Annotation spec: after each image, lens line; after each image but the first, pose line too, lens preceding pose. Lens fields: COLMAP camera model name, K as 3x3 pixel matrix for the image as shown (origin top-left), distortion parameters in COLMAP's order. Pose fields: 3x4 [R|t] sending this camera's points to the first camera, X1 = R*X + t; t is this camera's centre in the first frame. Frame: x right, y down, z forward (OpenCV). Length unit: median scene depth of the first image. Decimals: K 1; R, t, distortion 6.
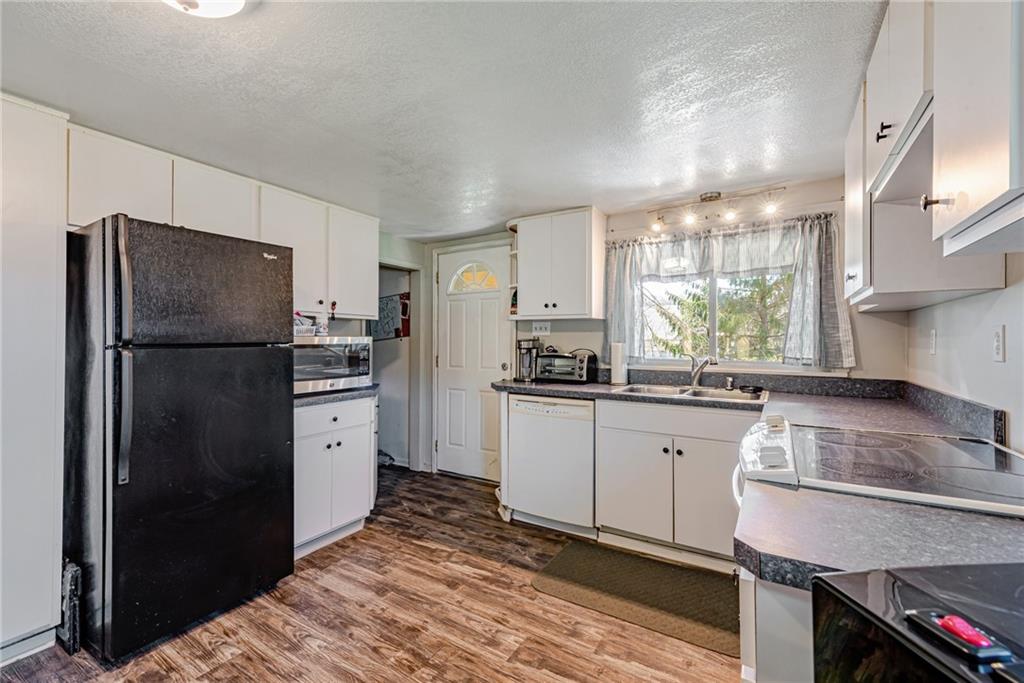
lens RADIAL K [[417.4, 0, 514.0], [0, 417.4, 342.6], [0, 0, 1]] dist [0.002296, 0.000346]
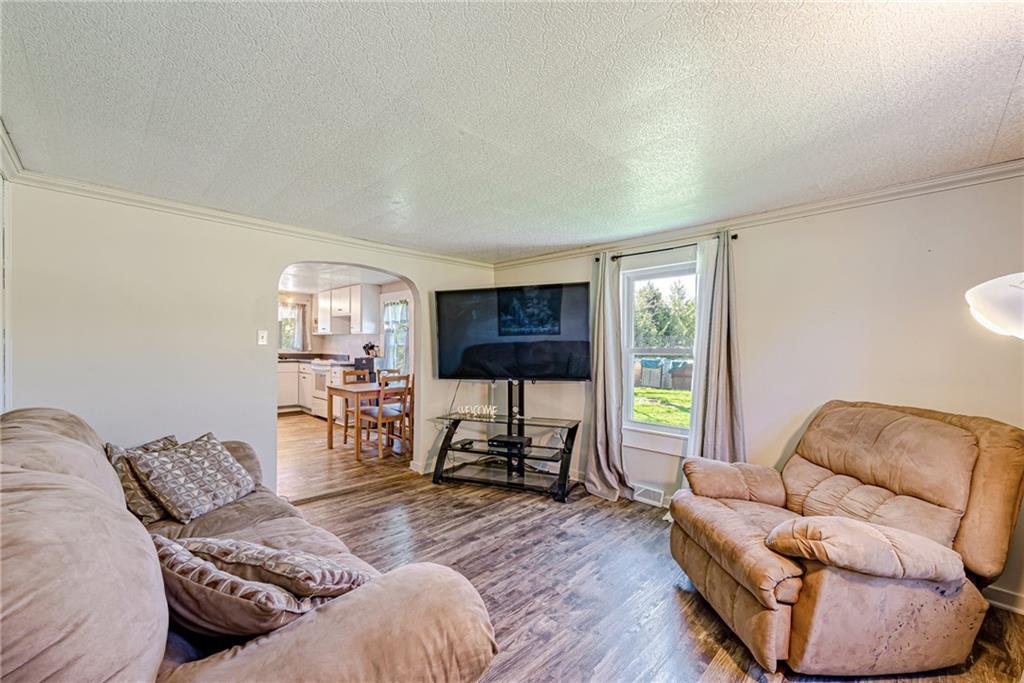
lens RADIAL K [[405.4, 0, 509.7], [0, 405.4, 346.8], [0, 0, 1]] dist [0.005103, -0.000048]
pose [[0.225007, 0.003953, 0.974349, -2.062330], [-0.013505, 0.999908, -0.000938, 0.008283], [-0.974264, -0.012947, 0.225040, -1.351434]]
